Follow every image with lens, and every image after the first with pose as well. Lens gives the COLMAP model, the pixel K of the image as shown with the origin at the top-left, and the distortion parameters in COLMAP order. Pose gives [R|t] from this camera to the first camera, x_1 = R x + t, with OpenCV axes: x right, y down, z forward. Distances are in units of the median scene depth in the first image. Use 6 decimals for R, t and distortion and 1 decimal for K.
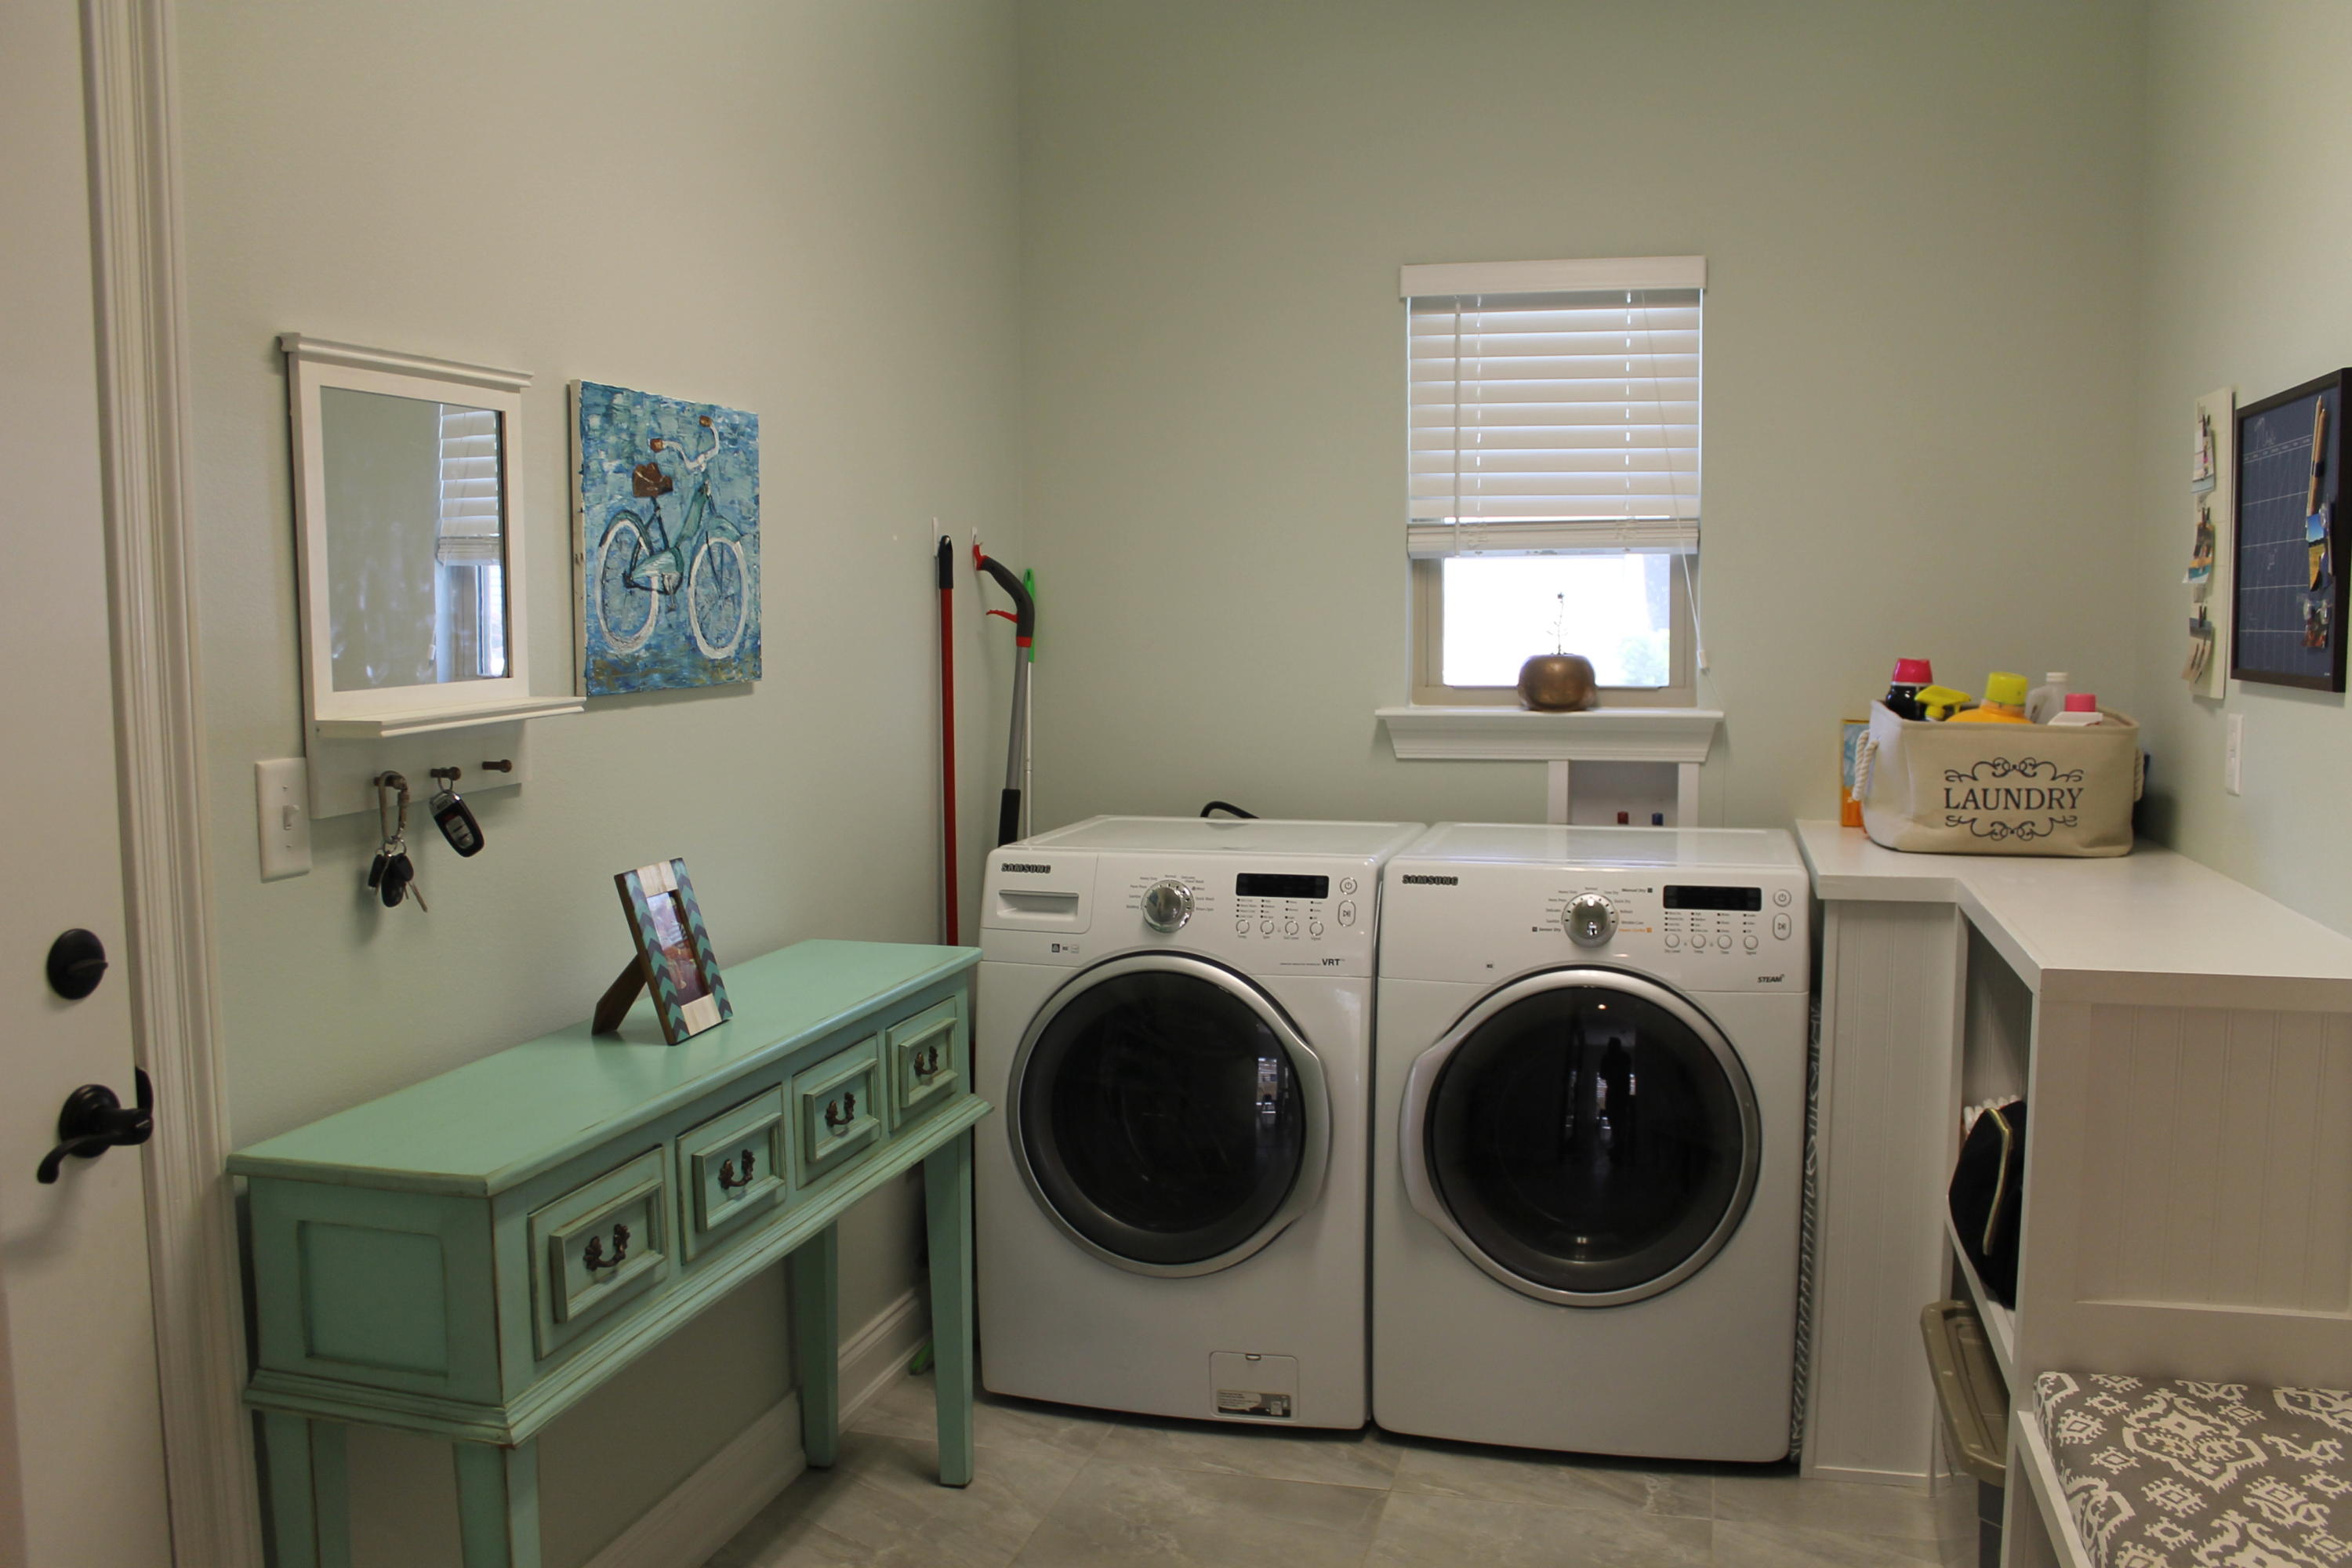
lens RADIAL K [[1990.6, 0, 1176.1], [0, 1990.6, 791.6], [0, 0, 1]] dist [-0.163134, 0.138948]
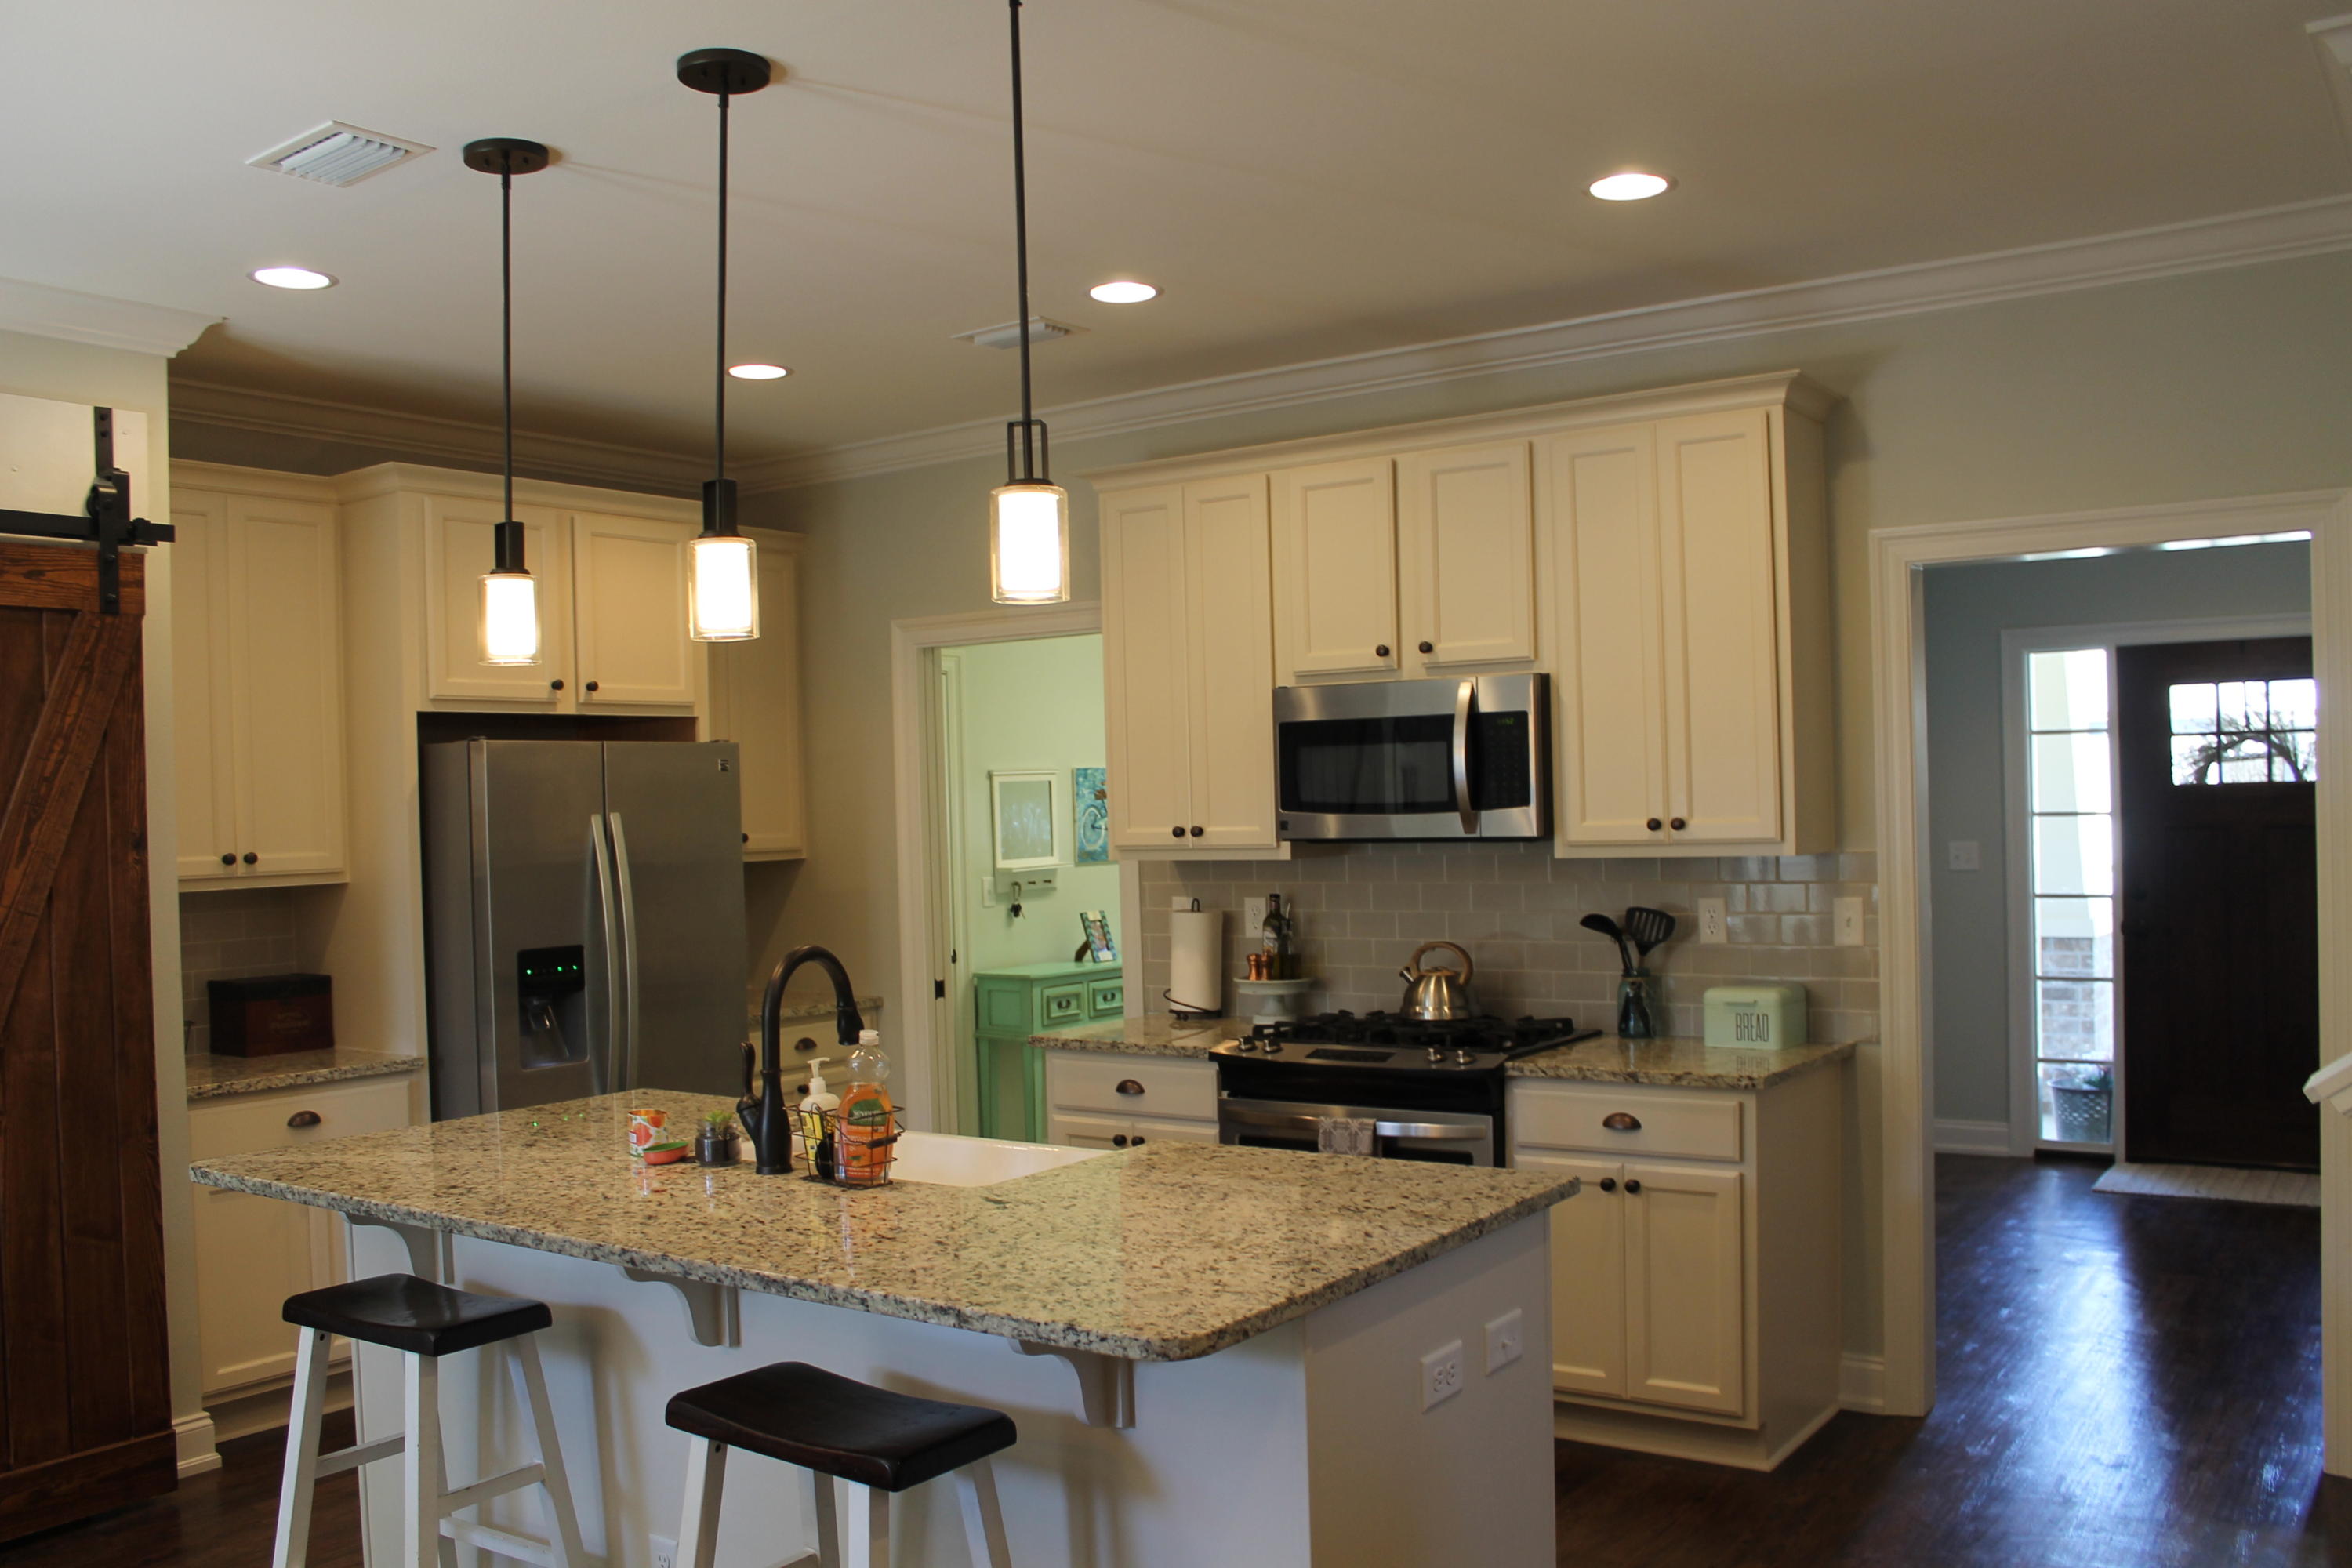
lens RADIAL K [[1990.6, 0, 1176.4], [0, 1990.6, 787.5], [0, 0, 1]] dist [-0.163134, 0.138948]
pose [[0.934667, -0.018926, -0.355019, 1.238872], [-0.012659, 0.996177, -0.086432, 0.135440], [0.355298, 0.085279, 0.930855, -2.456489]]
